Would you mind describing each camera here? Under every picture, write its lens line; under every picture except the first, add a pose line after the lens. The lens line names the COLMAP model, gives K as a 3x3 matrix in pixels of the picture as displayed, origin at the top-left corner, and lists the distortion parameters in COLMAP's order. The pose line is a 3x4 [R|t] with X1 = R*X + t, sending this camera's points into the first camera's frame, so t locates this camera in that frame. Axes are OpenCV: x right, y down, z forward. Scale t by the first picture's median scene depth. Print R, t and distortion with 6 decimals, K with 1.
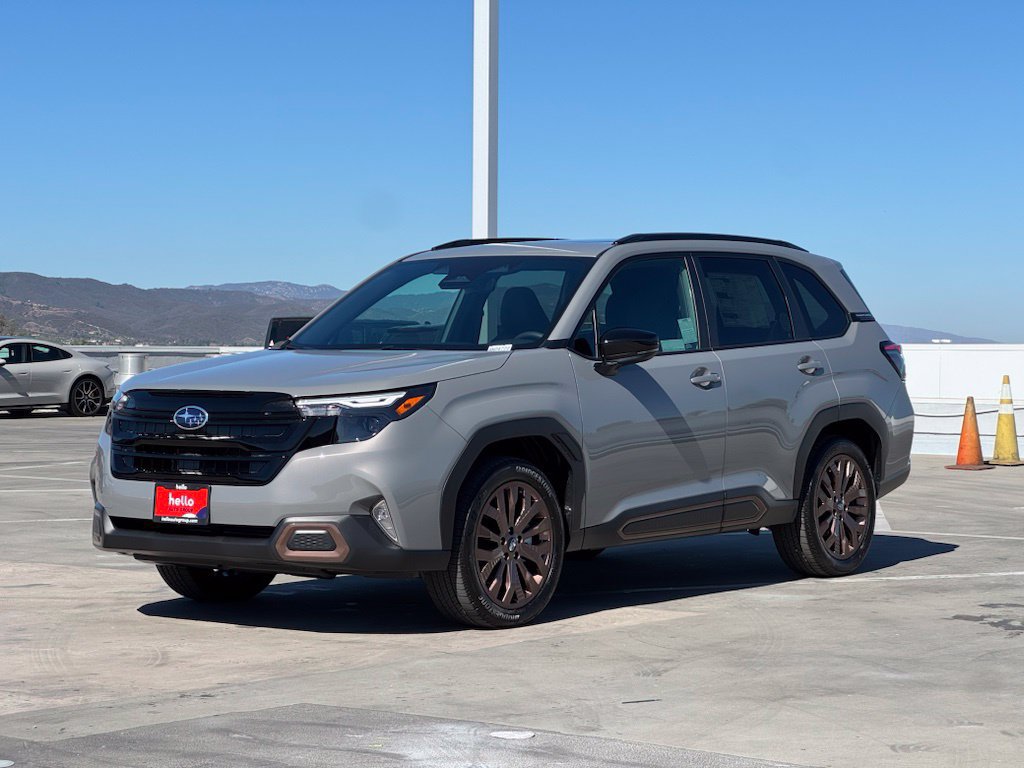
lens RADIAL K [[2367.2, 0, 512.0], [0, 2367.2, 384.0], [0, 0, 1]] dist [0.056062, 0.477127]
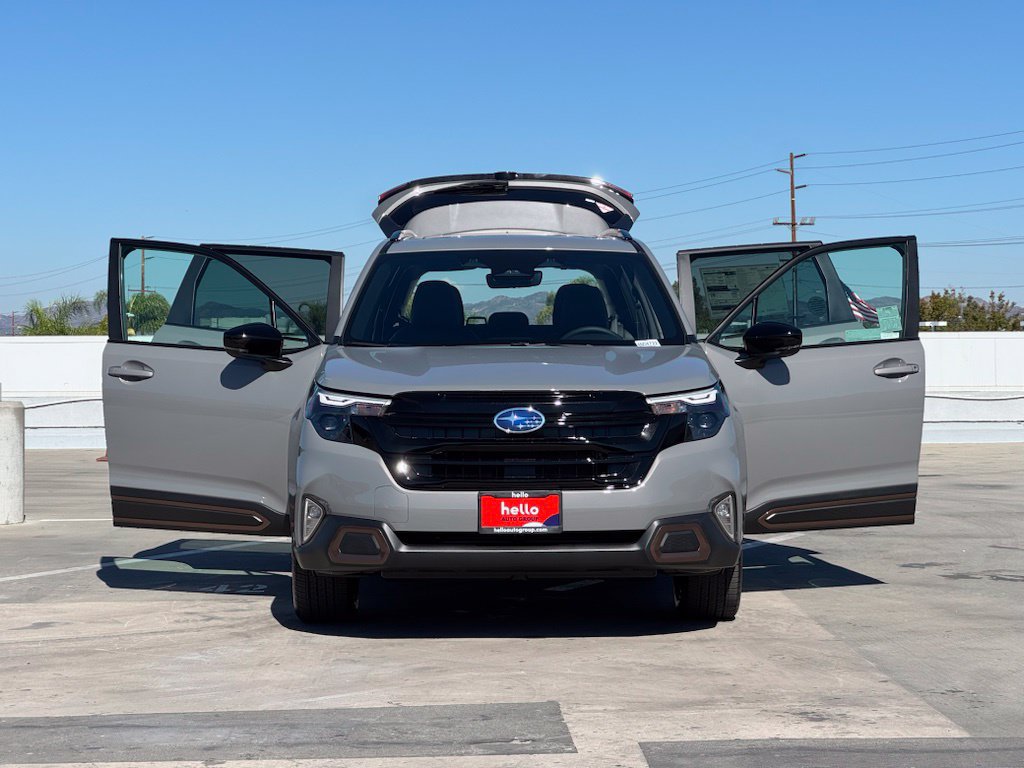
lens RADIAL K [[2367.2, 0, 512.0], [0, 2367.2, 384.0], [0, 0, 1]] dist [0.056062, 0.477127]
pose [[0.771924, -0.022202, 0.635327, -0.735513], [0.019746, 0.999745, 0.010945, -0.010586], [-0.635408, 0.004097, 0.772166, 0.279564]]
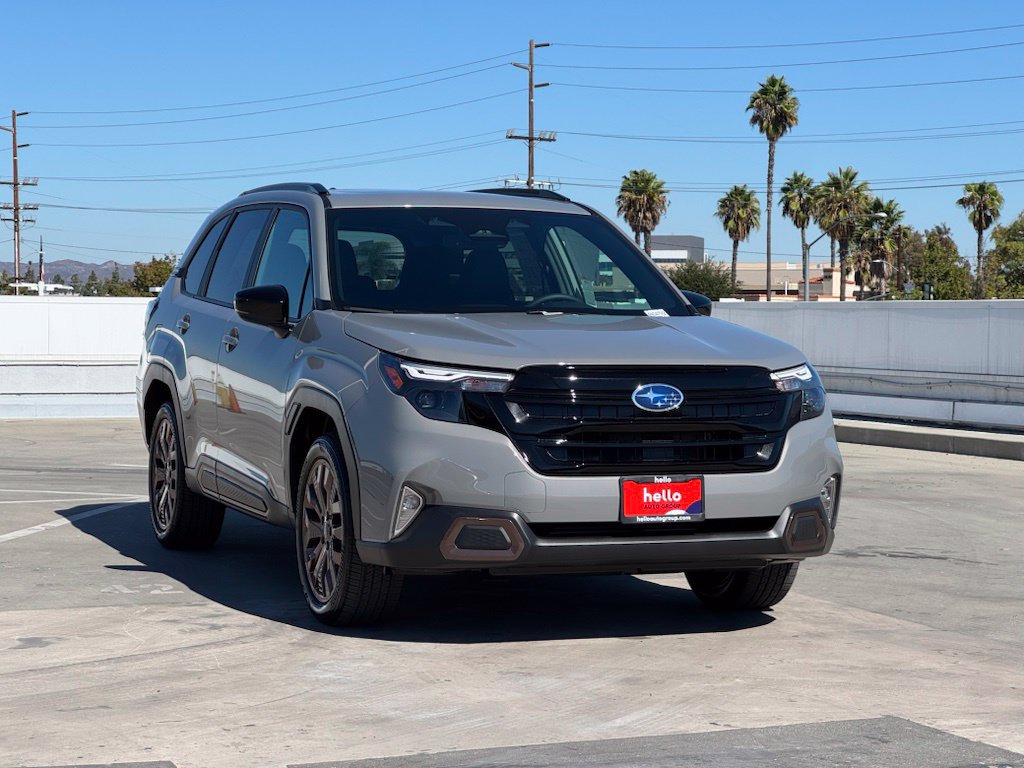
lens RADIAL K [[2367.2, 0, 512.0], [0, 2367.2, 384.0], [0, 0, 1]] dist [0.056062, 0.477127]
pose [[0.502476, -0.030766, 0.864043, -0.897892], [0.008078, 0.999490, 0.030891, -0.017358], [-0.864553, -0.008543, 0.502469, 0.621402]]
